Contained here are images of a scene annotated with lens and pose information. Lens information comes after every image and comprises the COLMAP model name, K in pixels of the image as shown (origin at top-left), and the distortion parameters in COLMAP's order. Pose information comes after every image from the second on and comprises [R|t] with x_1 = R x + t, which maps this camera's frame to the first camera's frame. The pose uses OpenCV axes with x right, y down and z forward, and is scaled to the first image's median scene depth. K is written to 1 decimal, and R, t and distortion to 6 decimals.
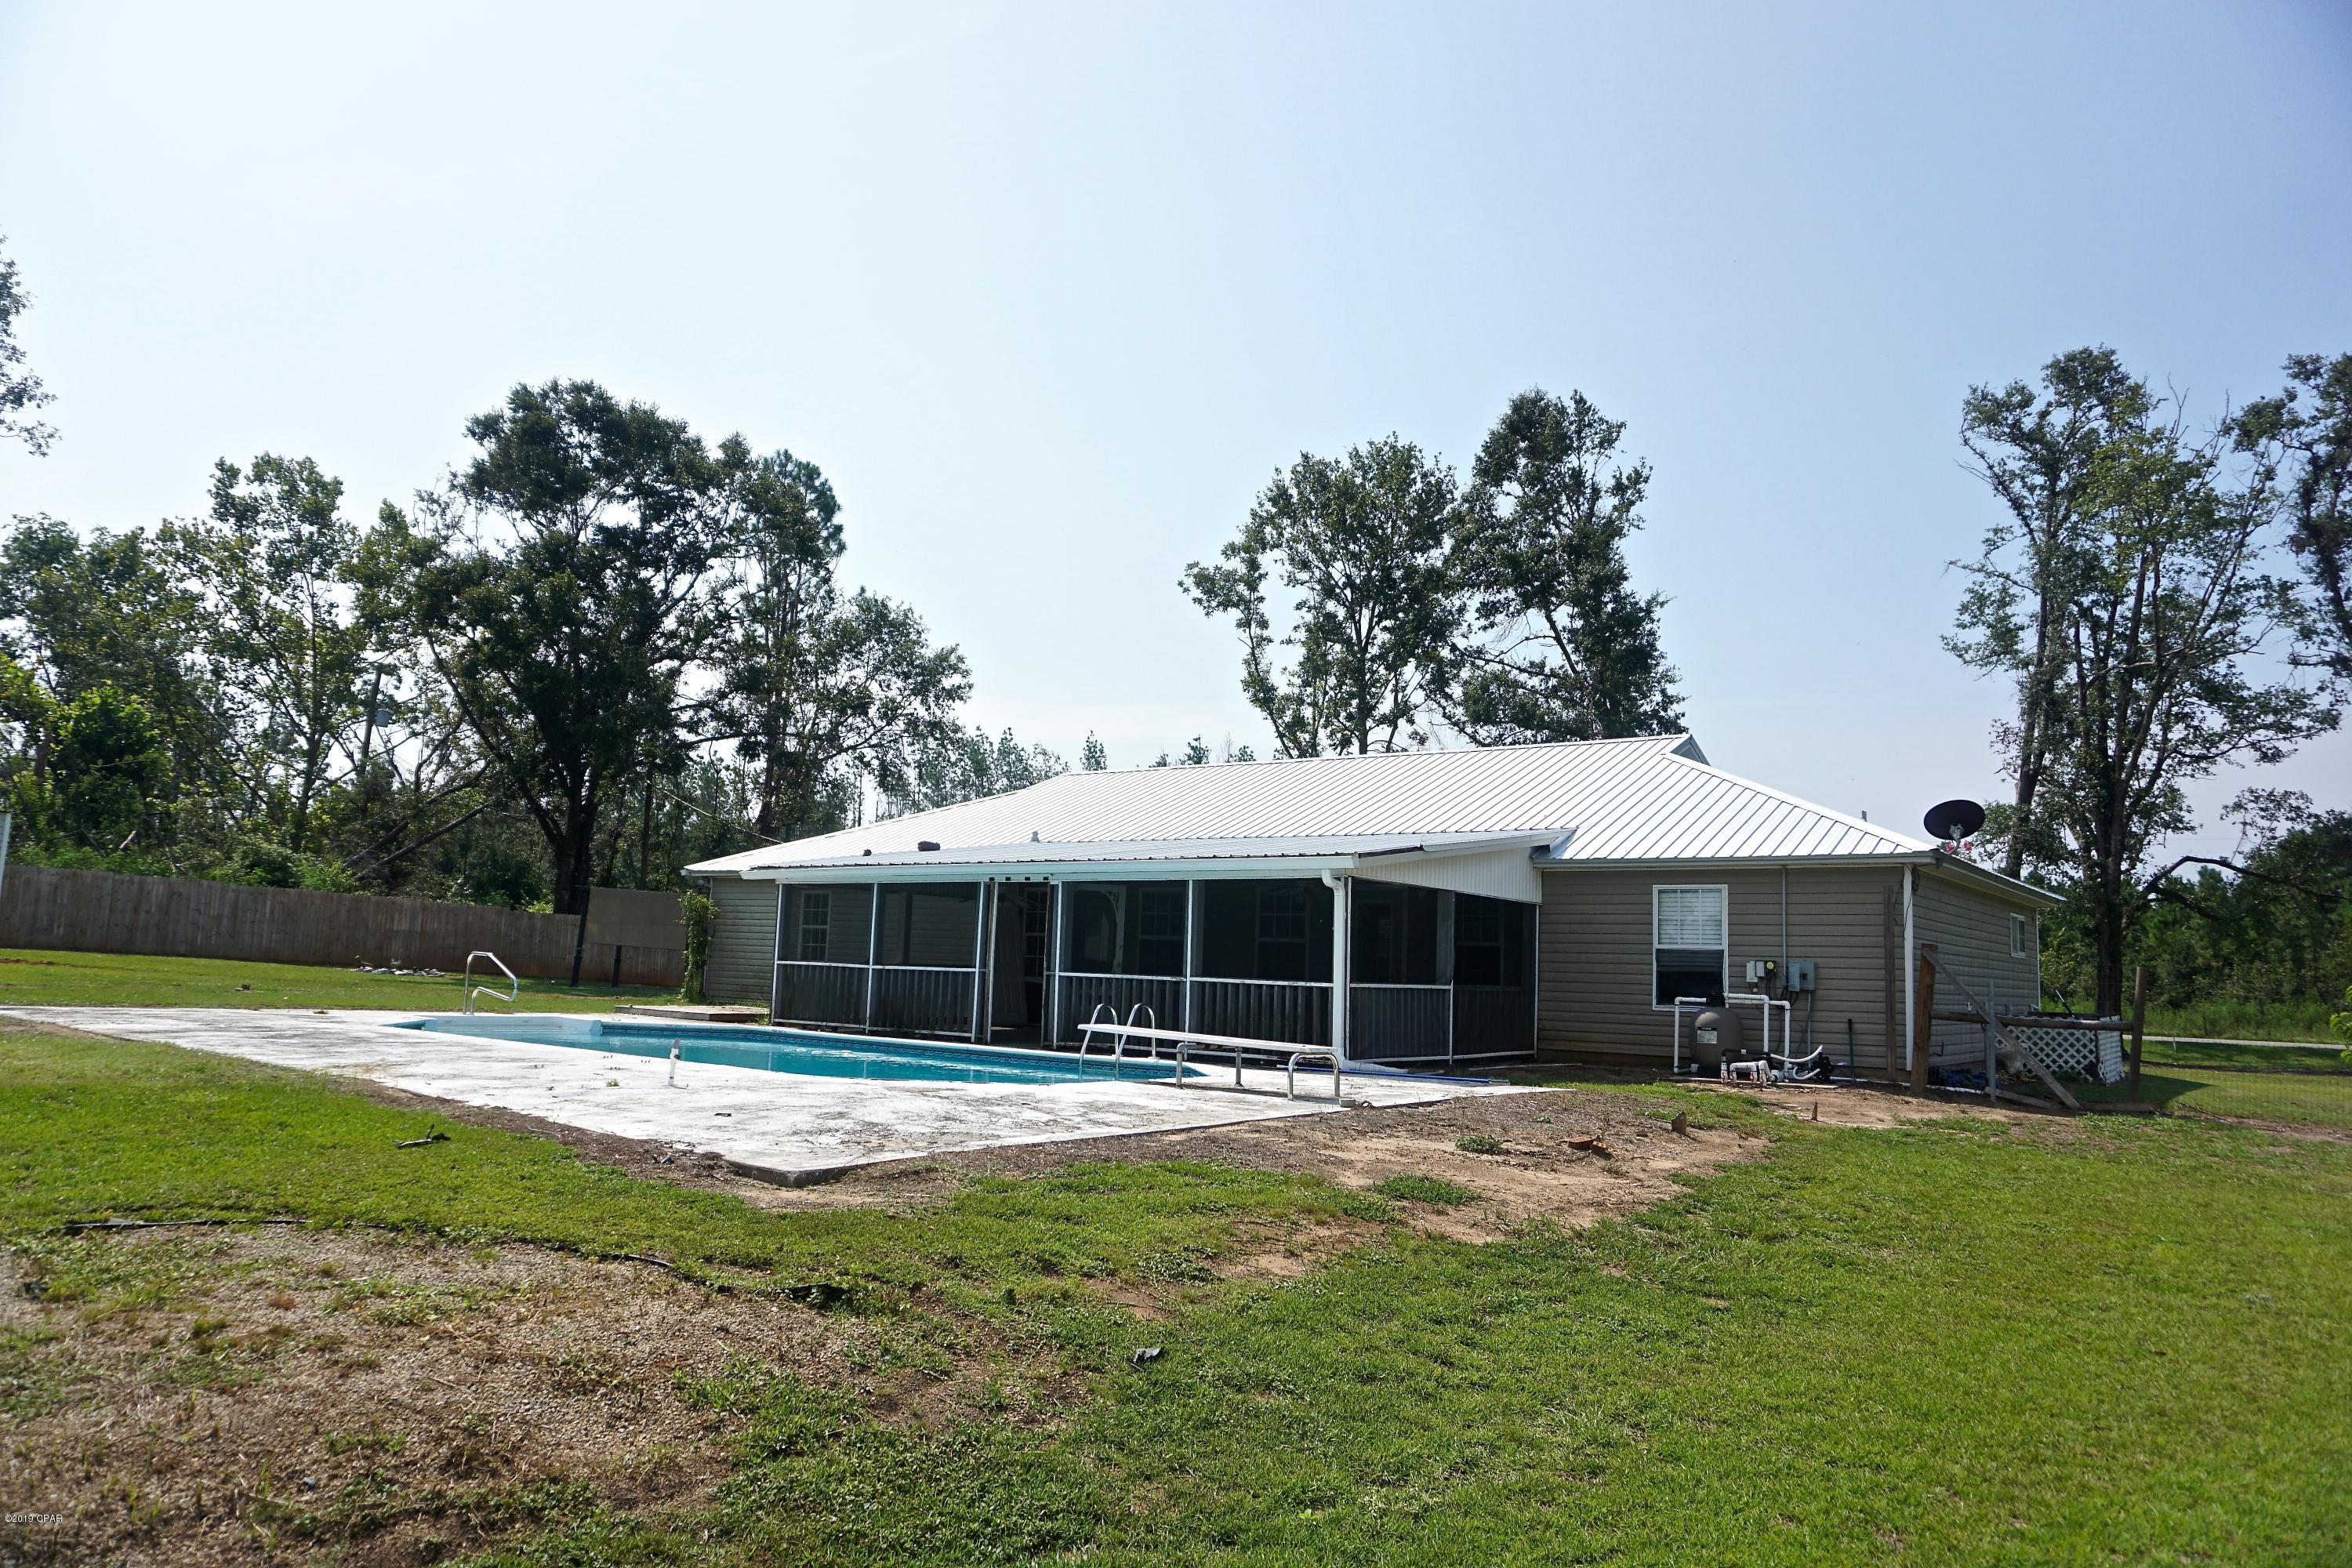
lens RADIAL K [[1523.0, 0, 1176.0], [0, 1523.0, 784.0], [0, 0, 1]] dist [-0.036895, 0.001523]
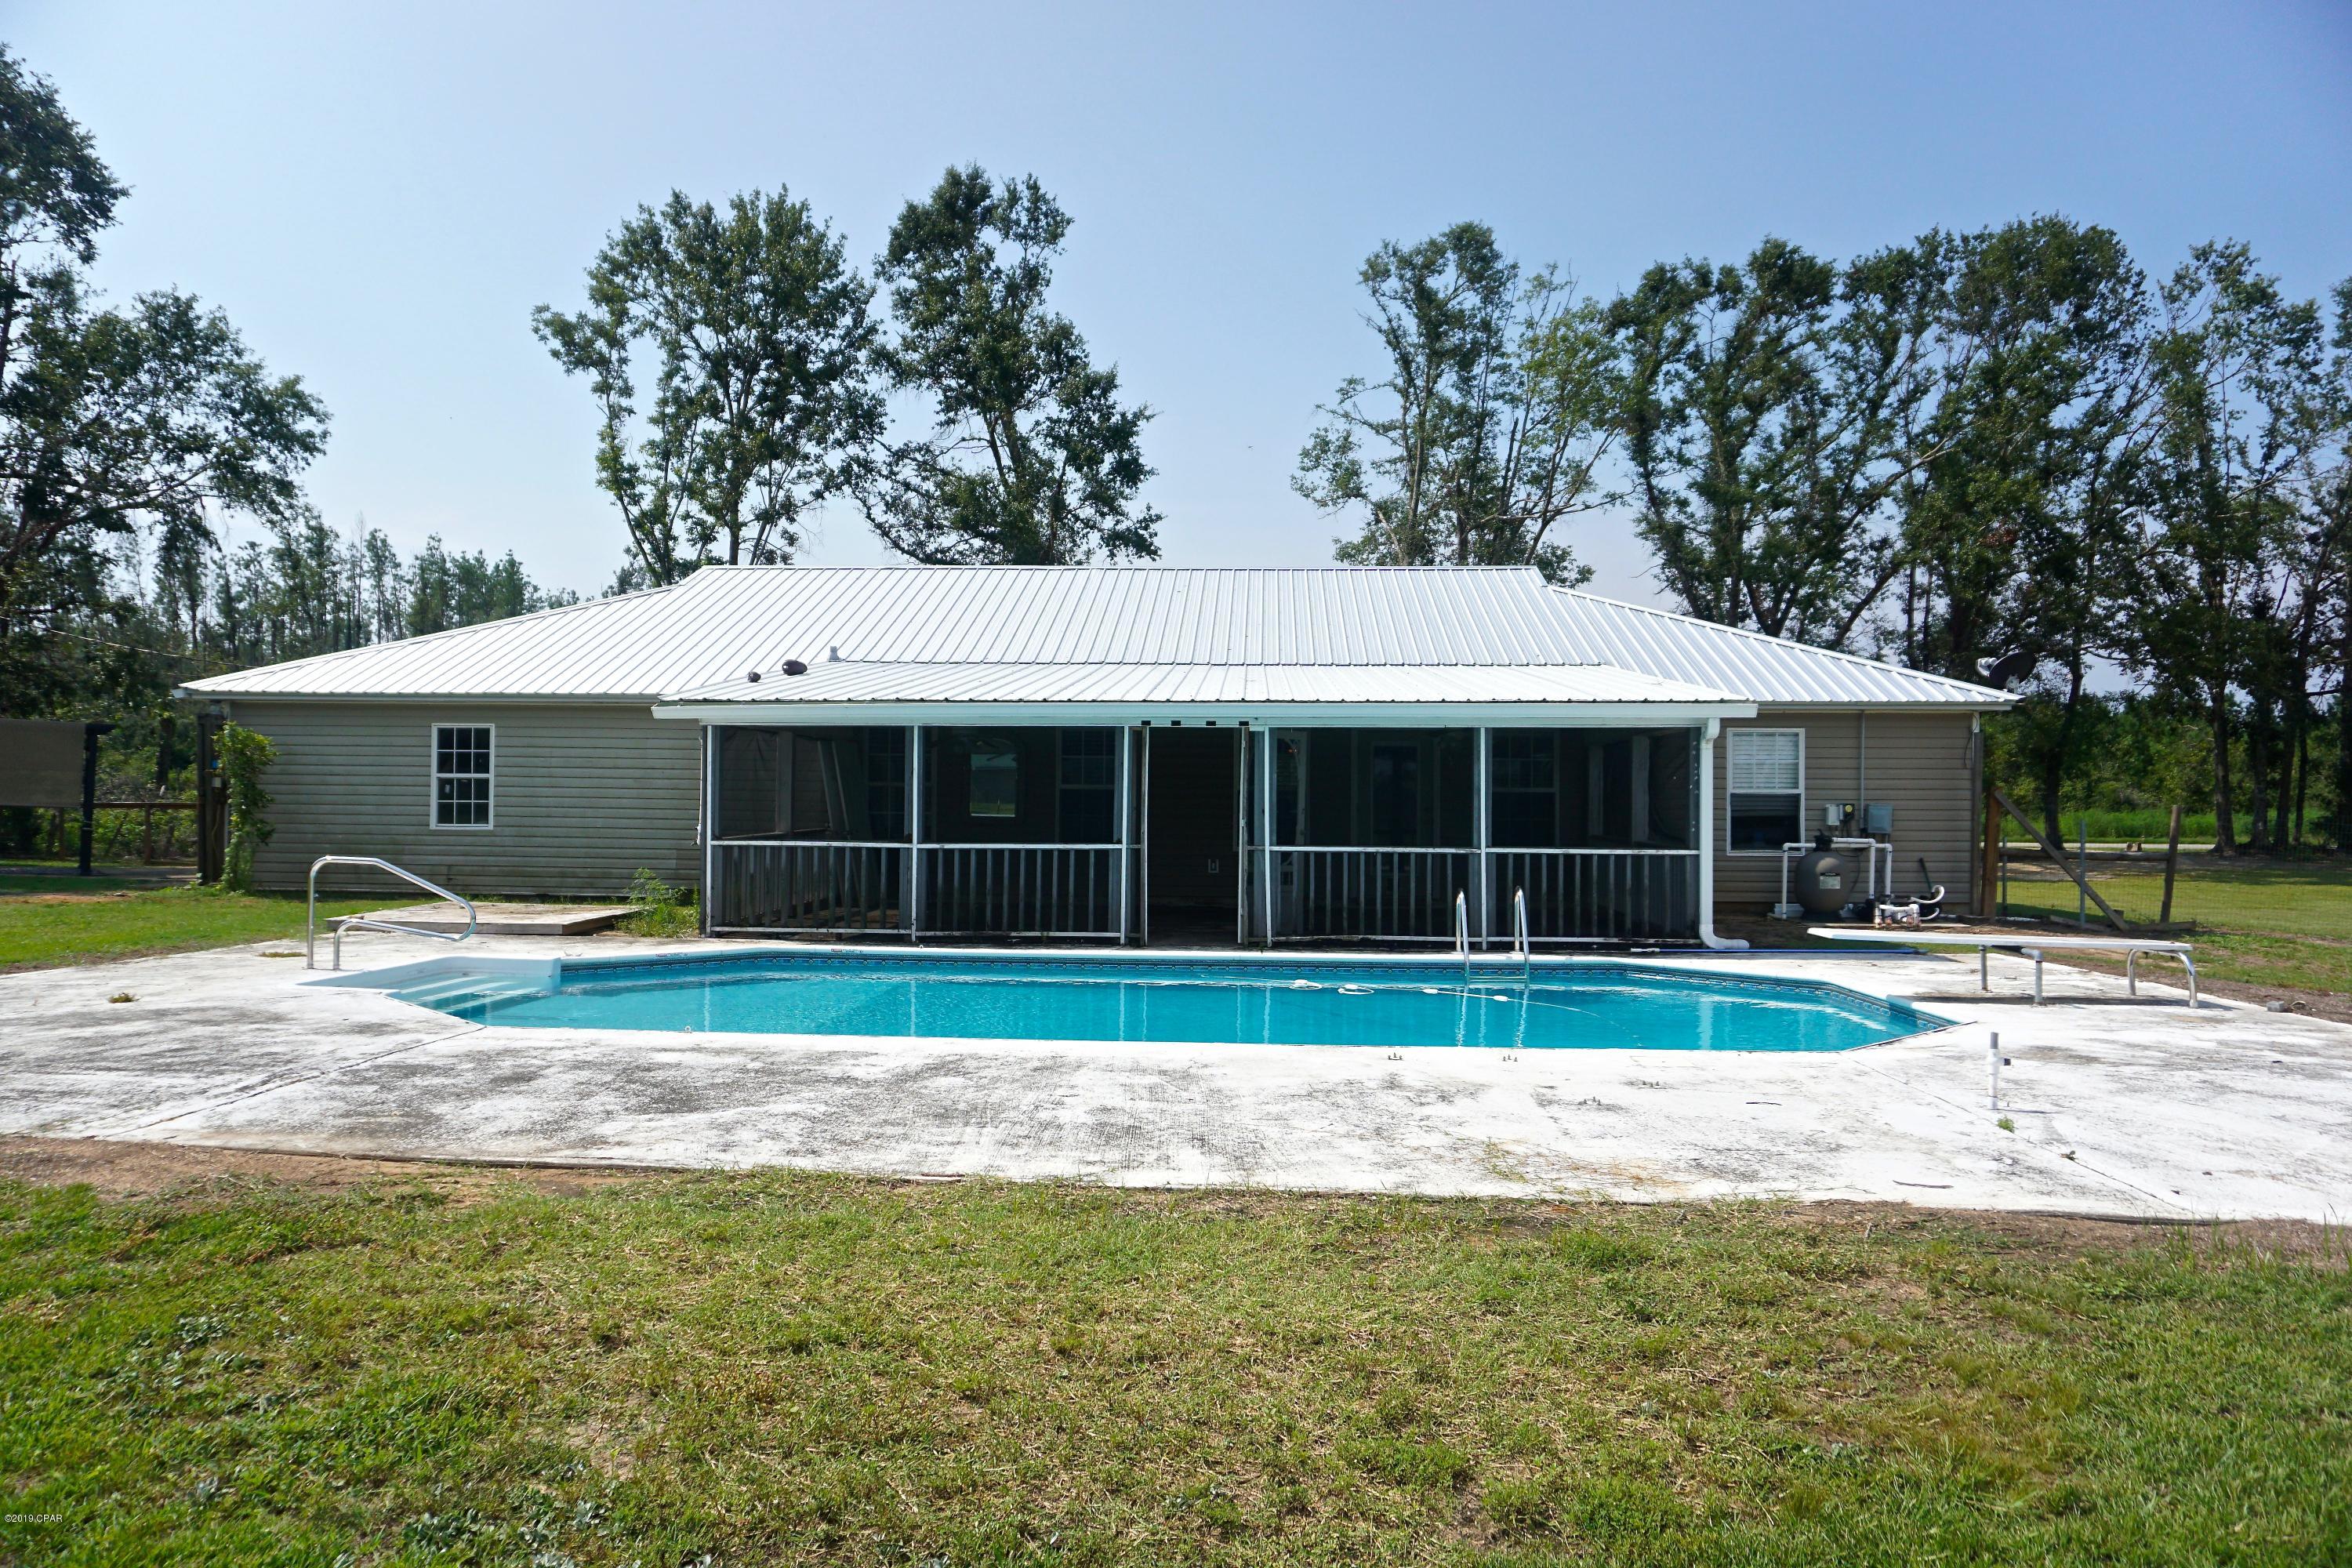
lens RADIAL K [[1523.0, 0, 1176.0], [0, 1523.0, 784.0], [0, 0, 1]] dist [-0.036895, 0.001523]
pose [[0.834130, -0.024015, 0.551044, -0.170586], [-0.045874, 0.992570, 0.112697, 0.002674], [-0.549657, -0.119283, 0.826831, 0.125664]]
